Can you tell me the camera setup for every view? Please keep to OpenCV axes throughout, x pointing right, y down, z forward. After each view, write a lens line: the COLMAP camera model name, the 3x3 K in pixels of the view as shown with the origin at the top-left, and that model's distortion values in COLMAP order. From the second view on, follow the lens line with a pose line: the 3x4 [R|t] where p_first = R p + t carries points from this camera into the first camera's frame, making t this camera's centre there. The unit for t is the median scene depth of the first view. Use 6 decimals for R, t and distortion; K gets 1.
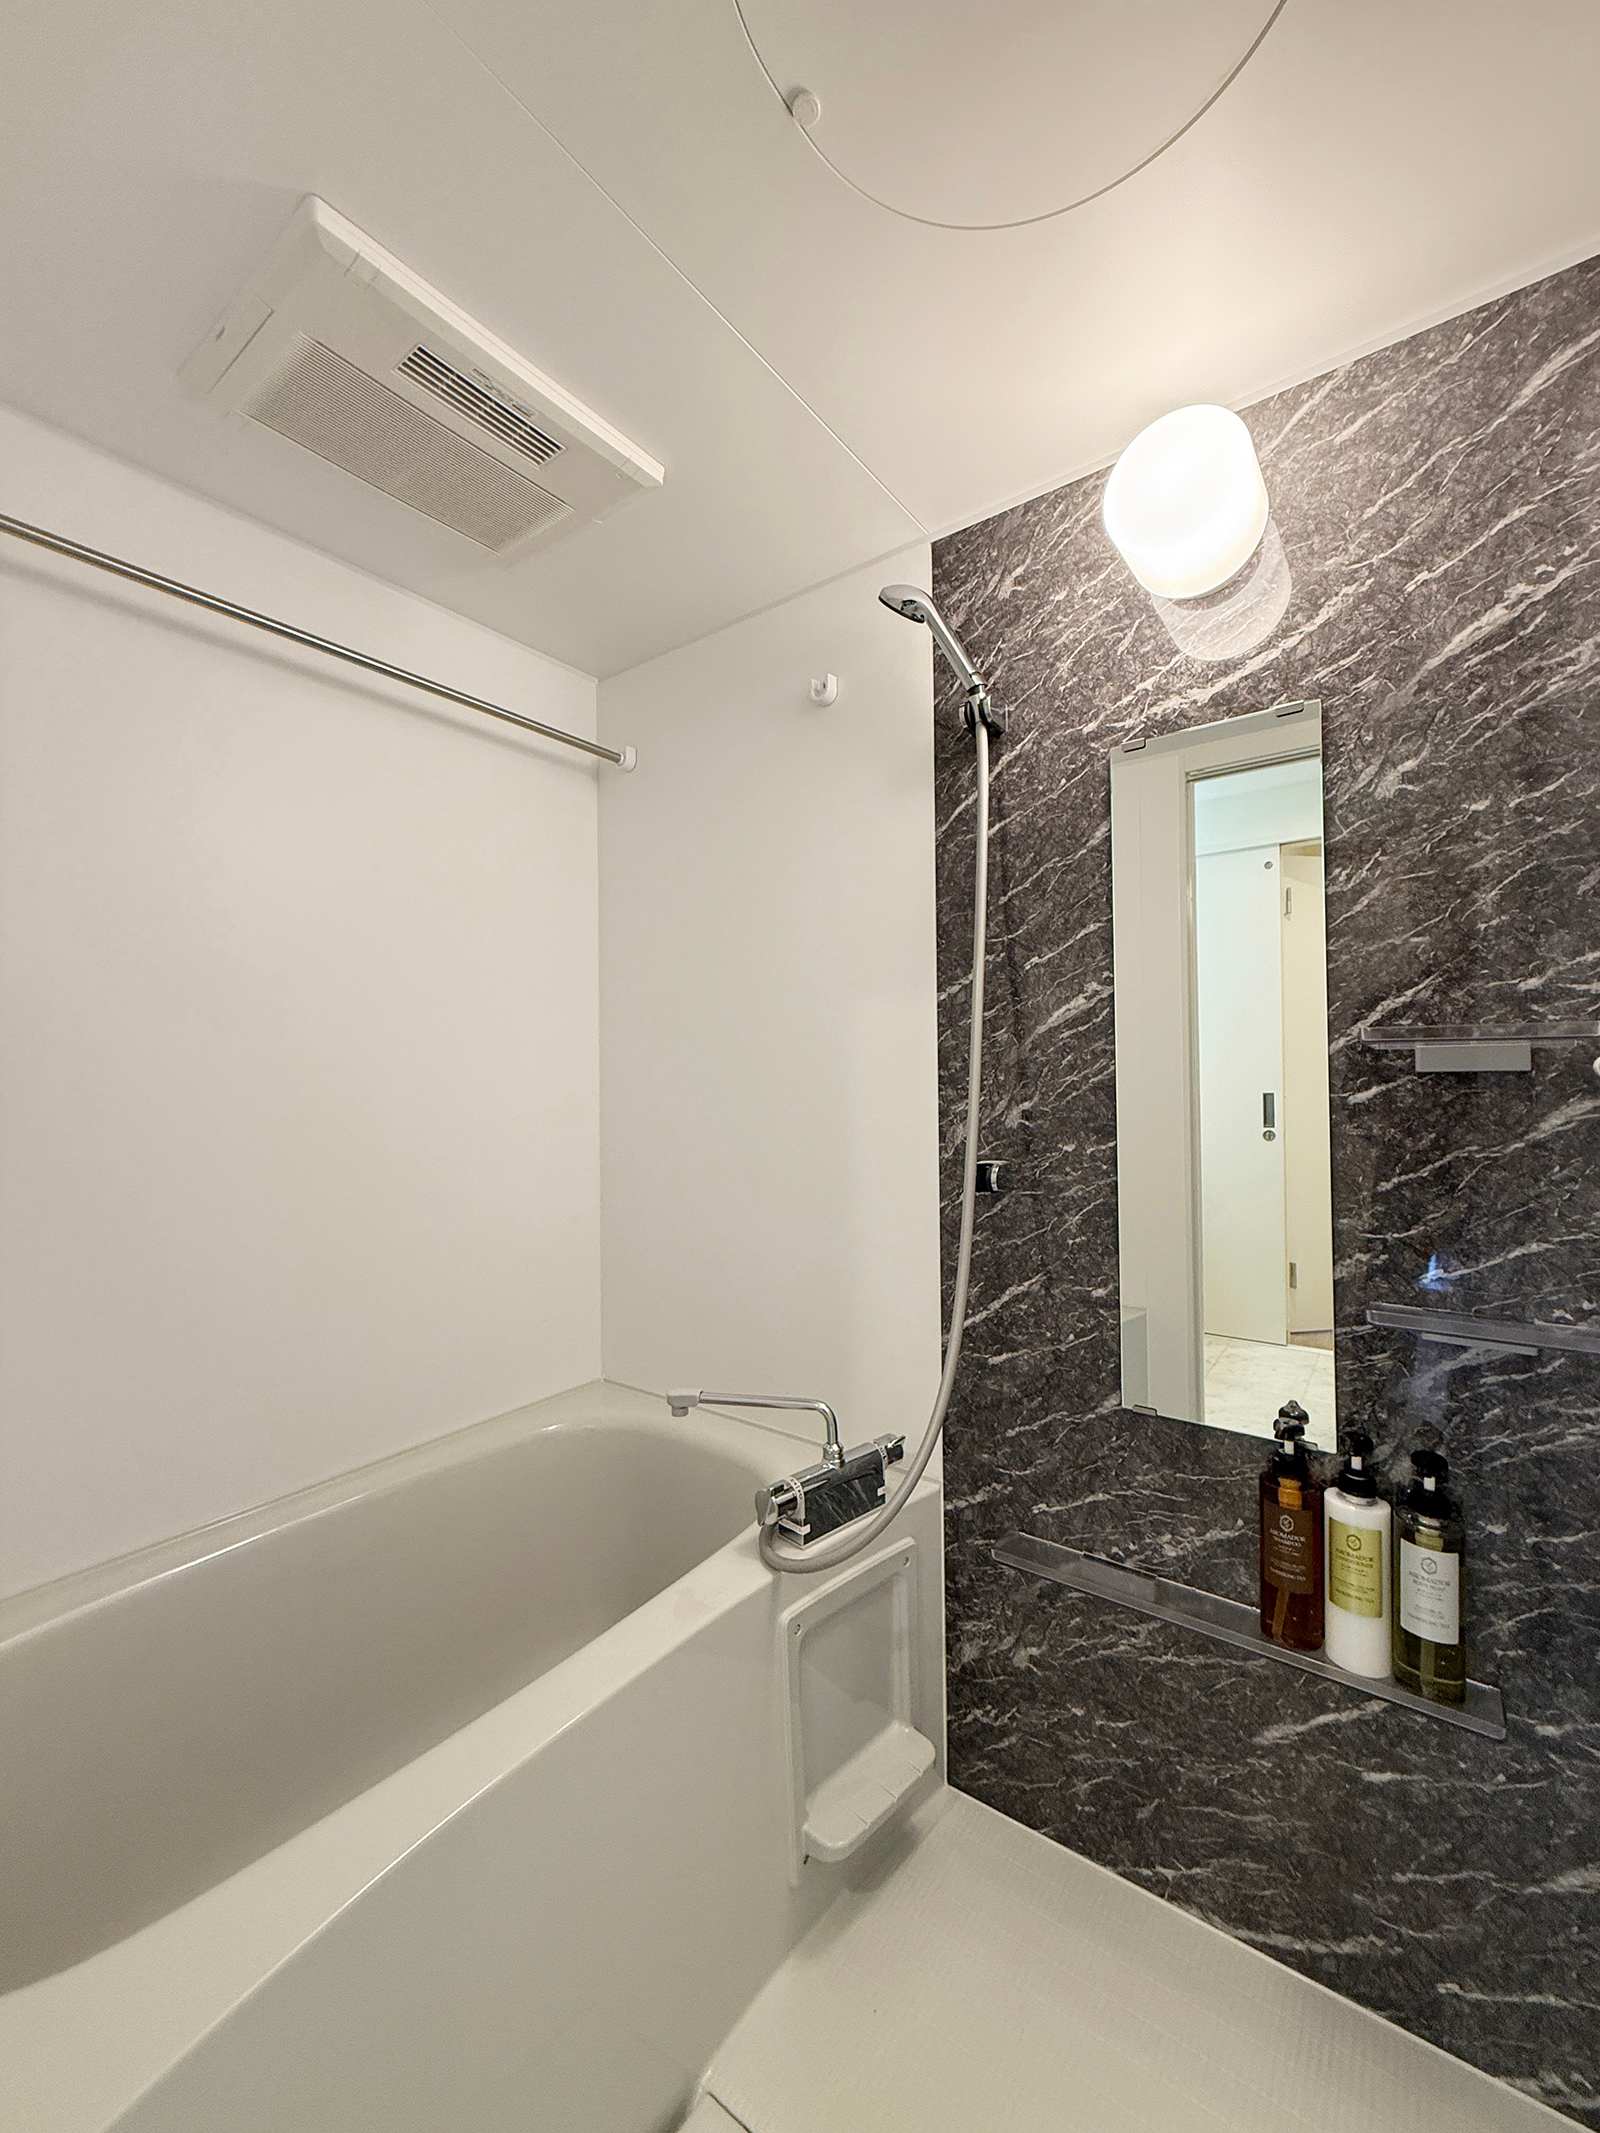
lens RADIAL K [[862.3, 0, 841.6], [0, 862.3, 1062.6], [0, 0, 1]] dist [-0.000270, -0.000014]
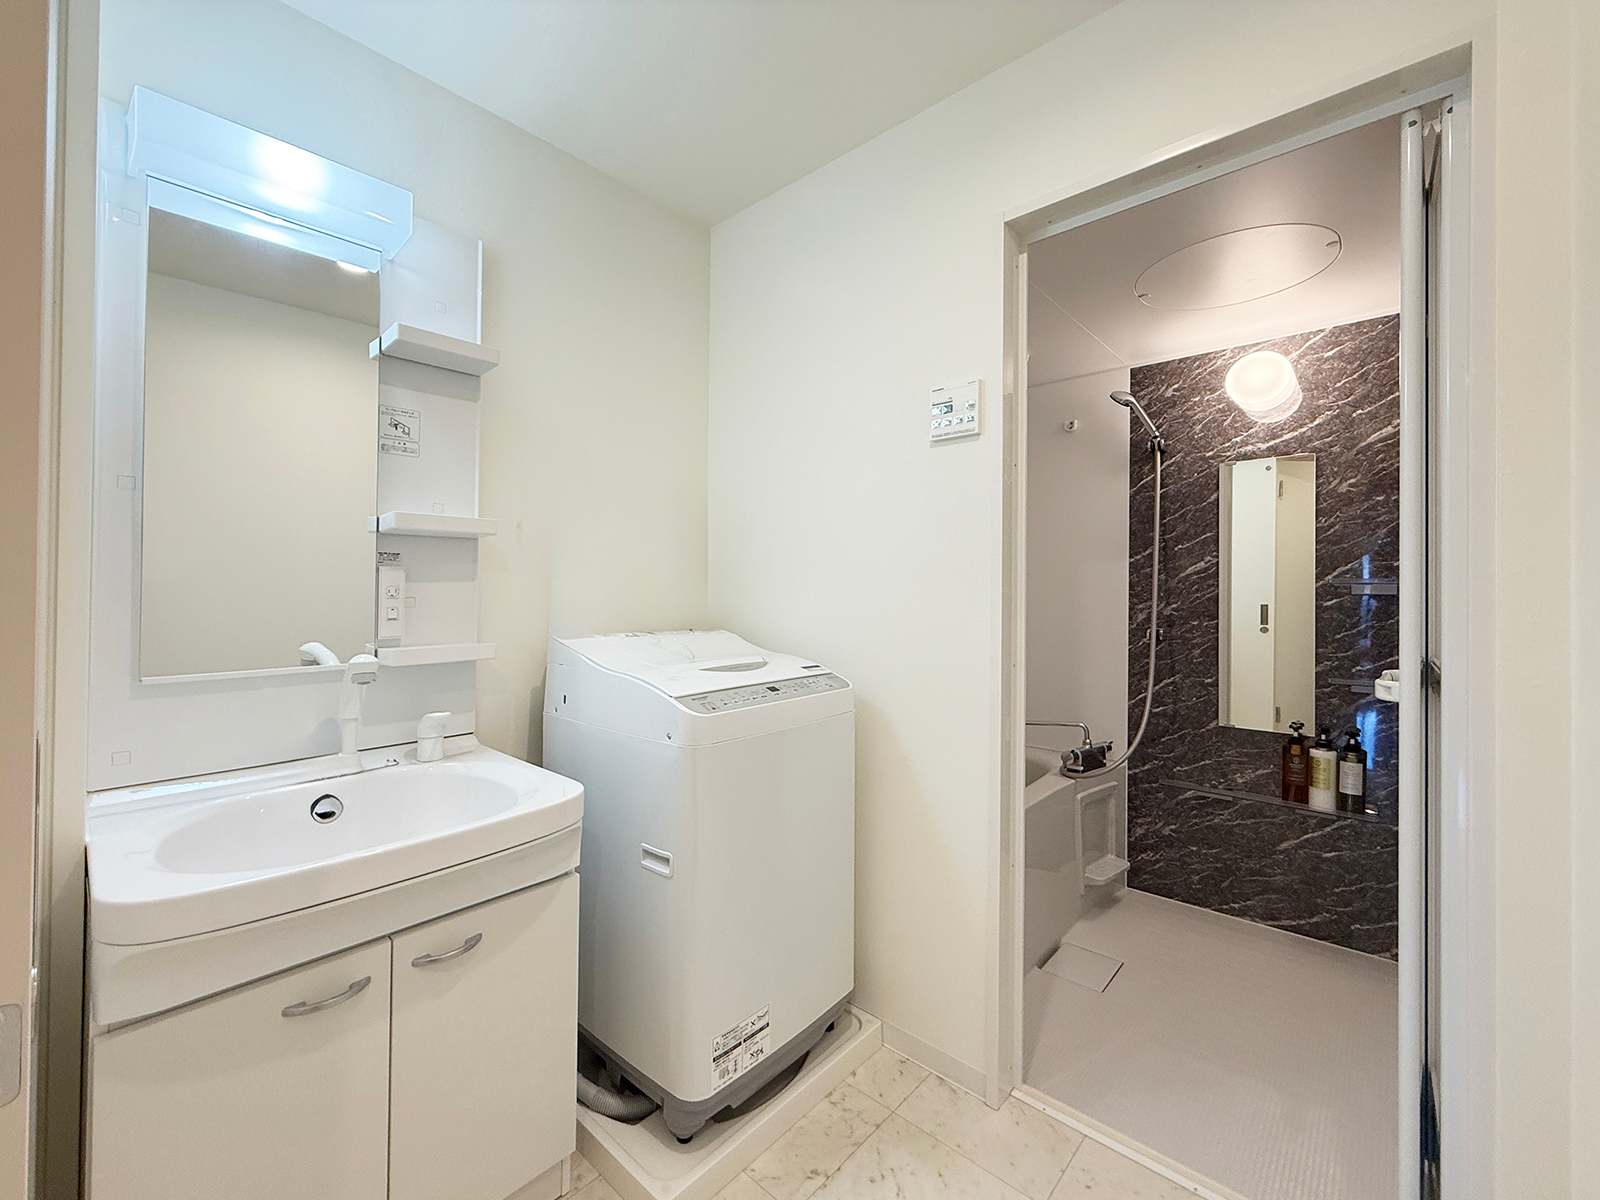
lens RADIAL K [[659.4, 0, 760.9], [0, 659.4, 593.1], [0, 0, 1]] dist [-0.000485, -0.000805]
pose [[0.986099, 0.010650, -0.165820, -0.729691], [-0.006892, 0.999707, 0.023221, -0.025167], [0.166018, -0.021755, 0.985883, -1.197394]]
